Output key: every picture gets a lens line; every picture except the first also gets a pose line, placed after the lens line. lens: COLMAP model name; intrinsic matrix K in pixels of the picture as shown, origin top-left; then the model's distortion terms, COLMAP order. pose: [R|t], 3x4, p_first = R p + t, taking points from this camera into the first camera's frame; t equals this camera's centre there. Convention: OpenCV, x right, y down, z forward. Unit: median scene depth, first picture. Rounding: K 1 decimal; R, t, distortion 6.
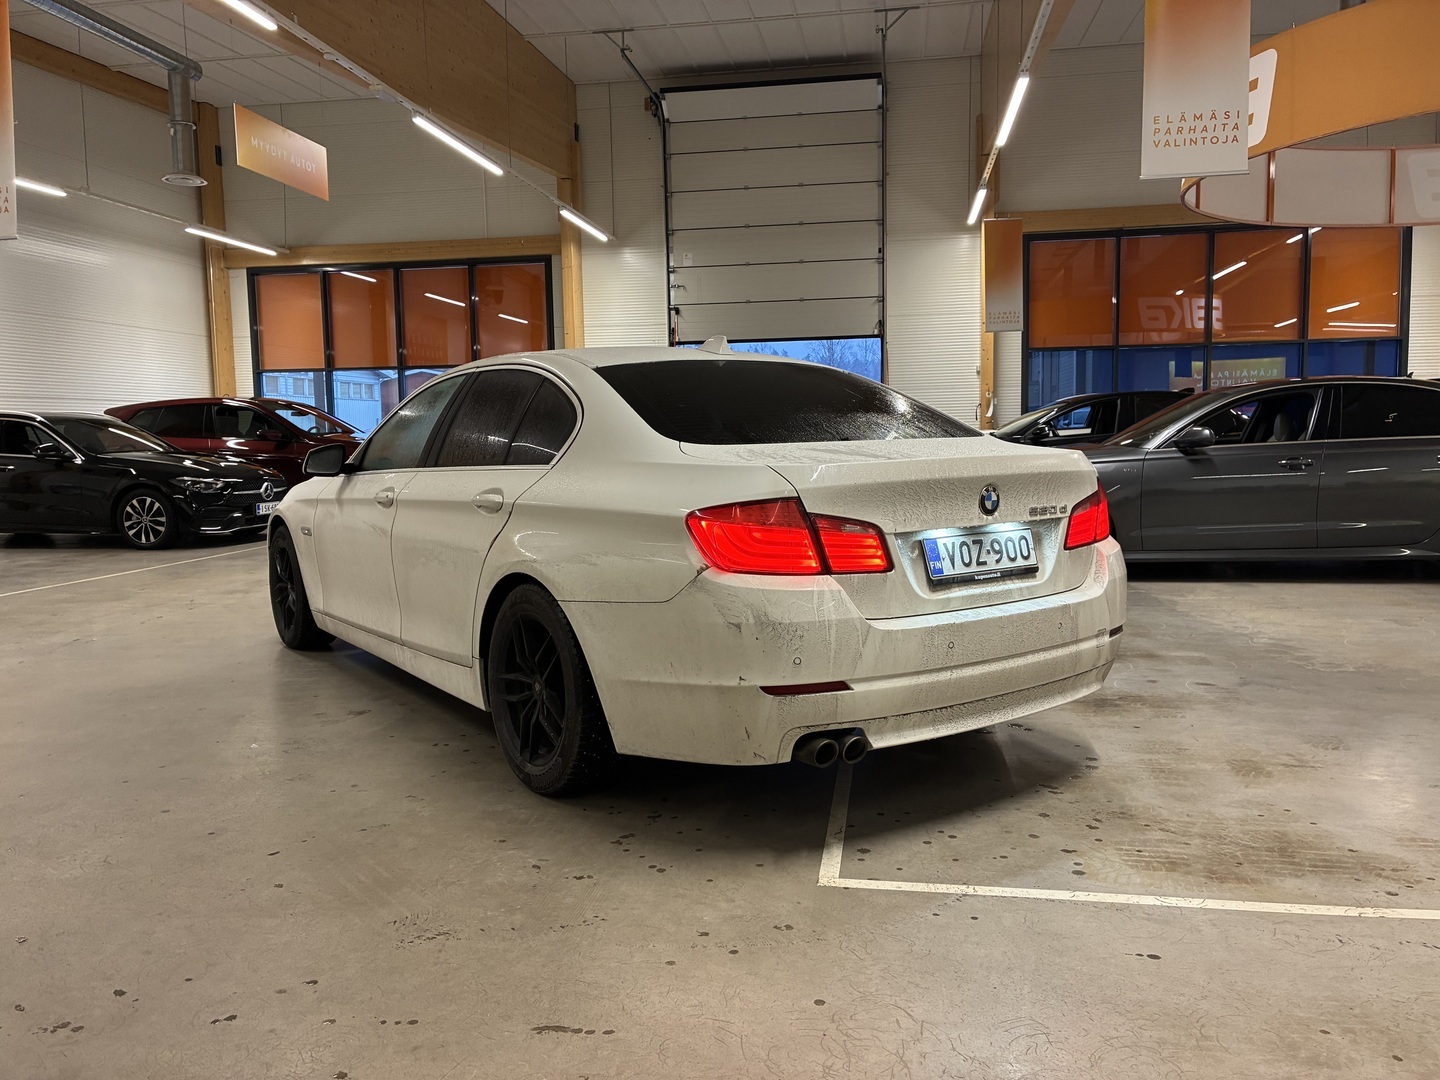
lens RADIAL K [[1093.0, 0, 716.4], [0, 1093.0, 531.9], [0, 0, 1]] dist [0.049579, -0.065841]
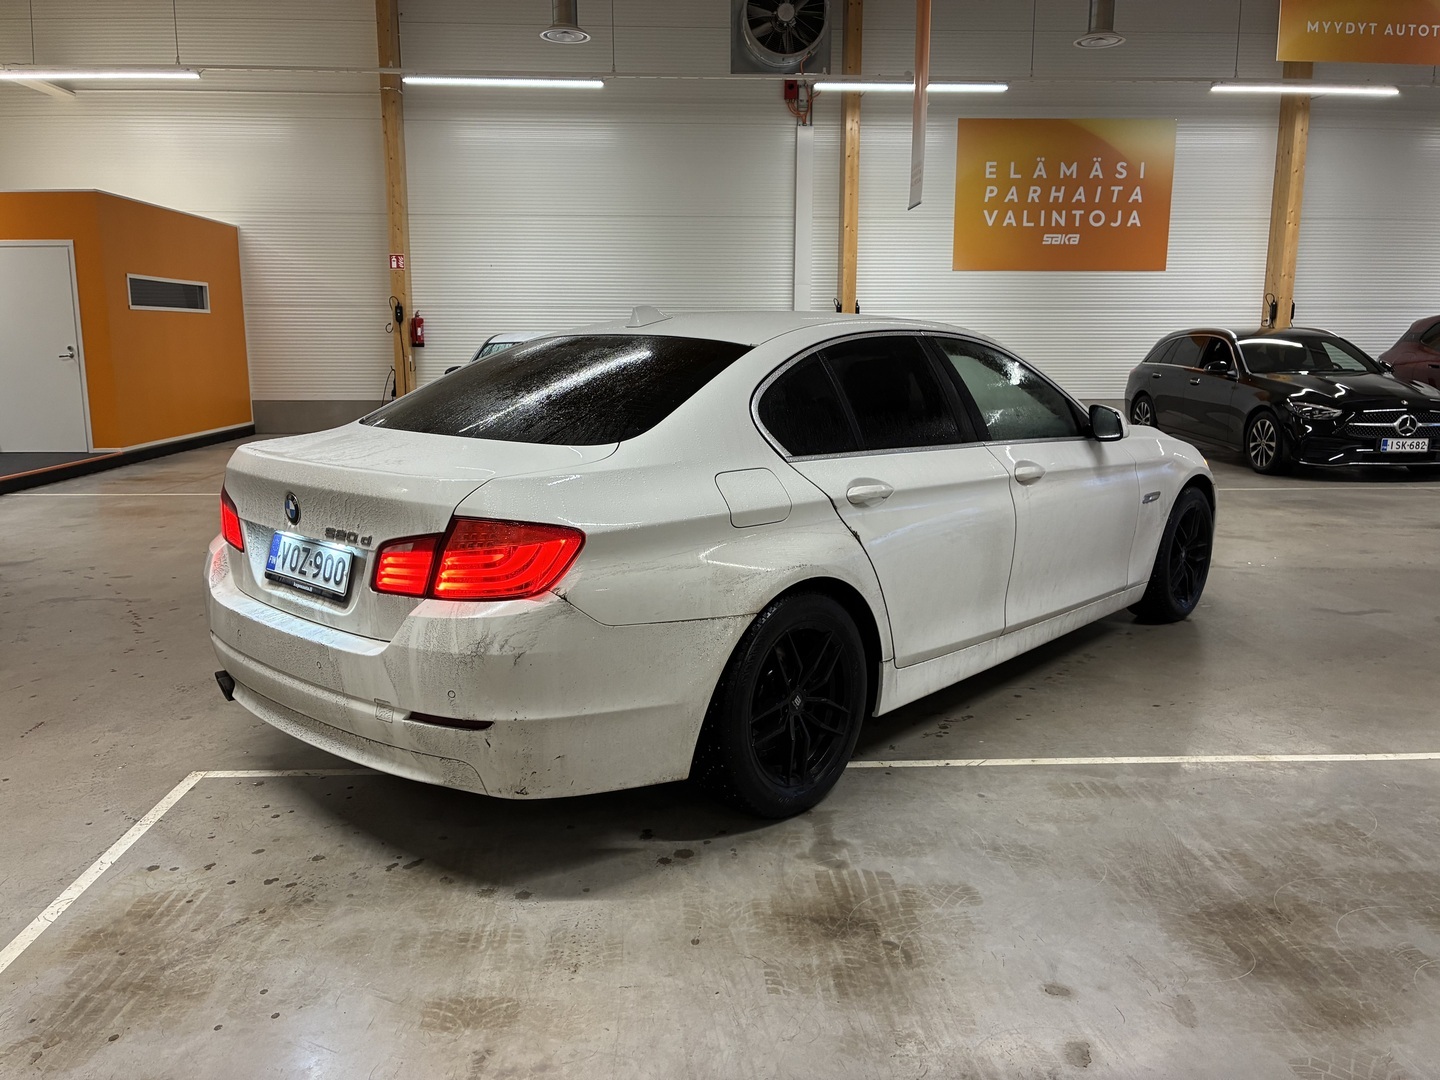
lens RADIAL K [[1093.0, 0, 716.4], [0, 1093.0, 531.9], [0, 0, 1]] dist [0.049579, -0.065841]
pose [[0.208251, 0.189578, -0.959527, 1.164858], [-0.095005, 0.980317, 0.173066, -0.195654], [0.973450, 0.055119, 0.222163, 1.072180]]
